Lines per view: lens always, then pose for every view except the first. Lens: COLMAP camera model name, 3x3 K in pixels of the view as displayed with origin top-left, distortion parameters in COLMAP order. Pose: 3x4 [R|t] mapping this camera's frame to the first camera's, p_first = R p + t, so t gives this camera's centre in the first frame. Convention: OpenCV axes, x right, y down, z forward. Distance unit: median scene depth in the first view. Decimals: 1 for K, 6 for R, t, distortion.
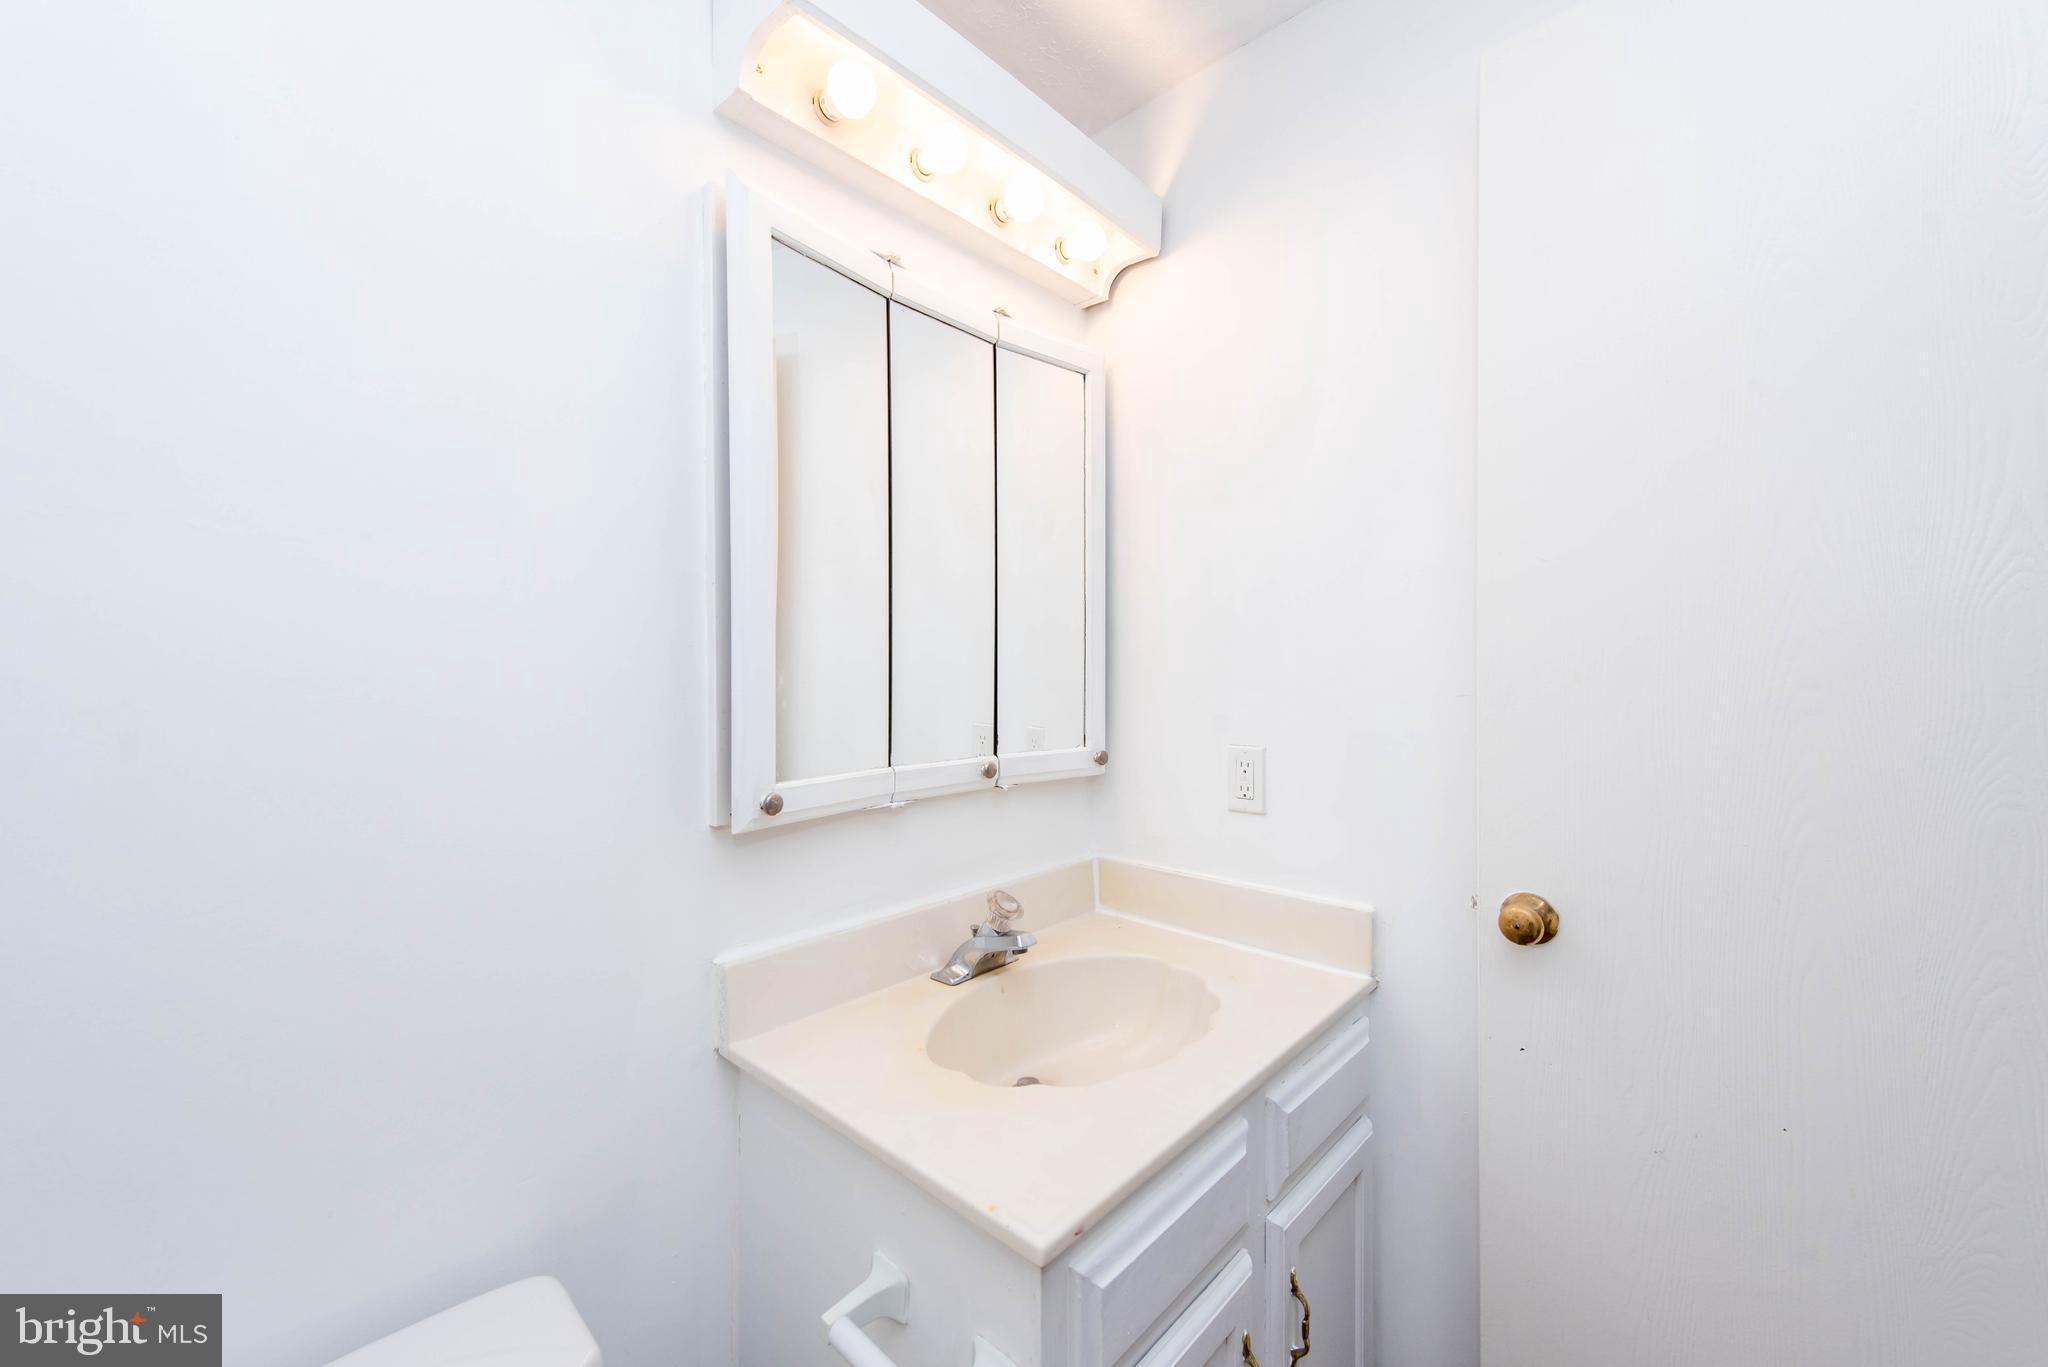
lens RADIAL K [[800.3, 0, 1027.8], [0, 800.3, 681.7], [0, 0, 1]] dist [0.016034, -0.003468]
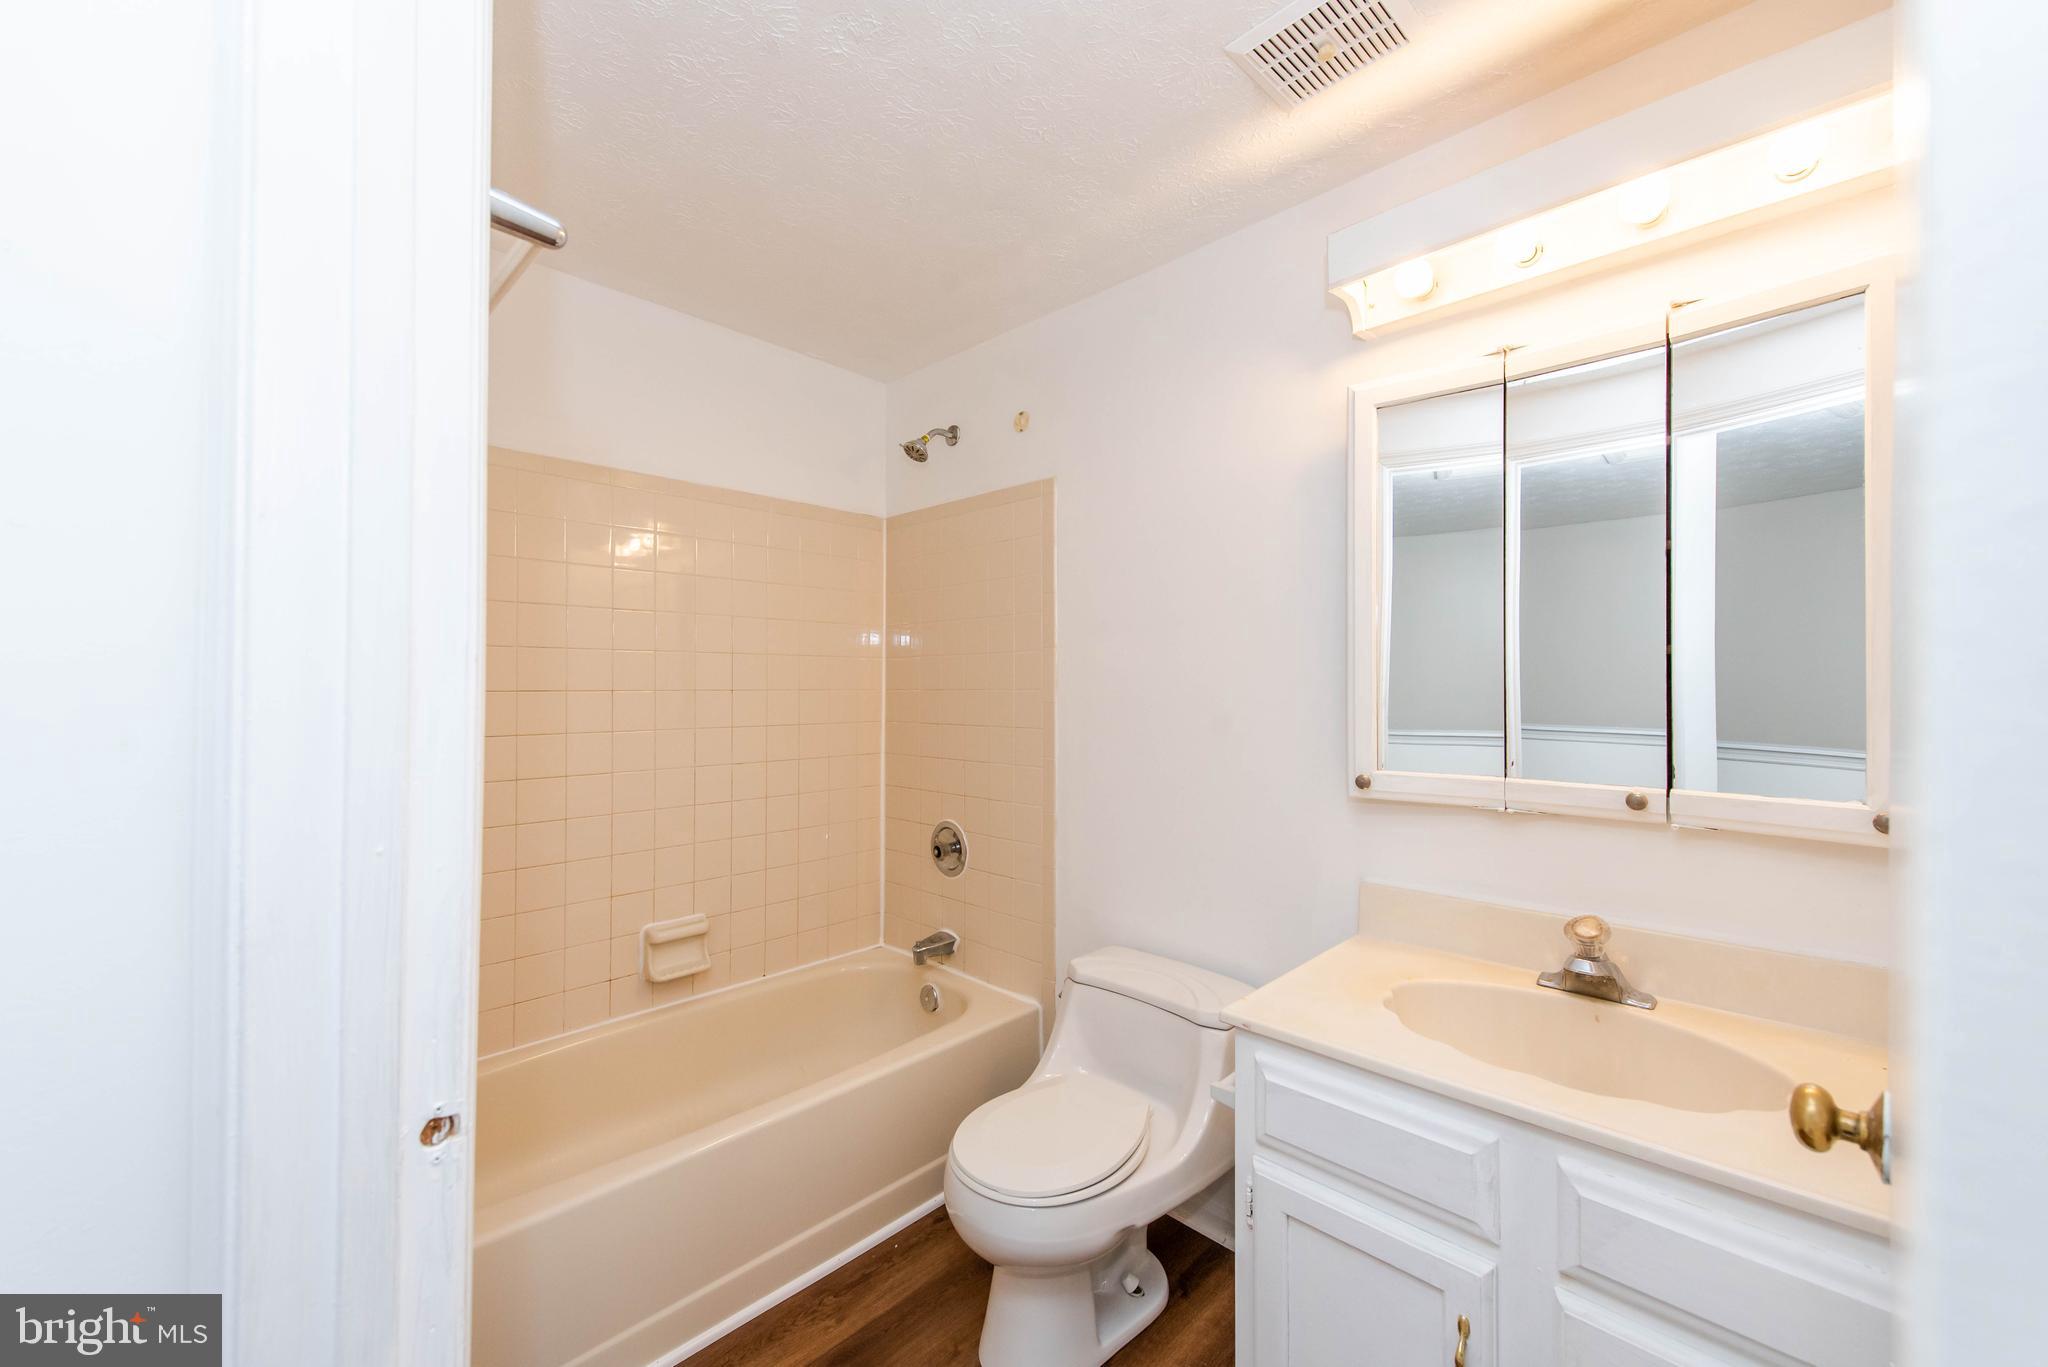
lens RADIAL K [[800.3, 0, 1024.0], [0, 800.3, 682.1], [0, 0, 1]] dist [0.016034, -0.003468]
pose [[-0.025954, 0.003699, -0.999656, 1.035572], [-0.006348, 0.999972, 0.003865, -0.034170], [0.999643, 0.006446, -0.025930, 0.325441]]
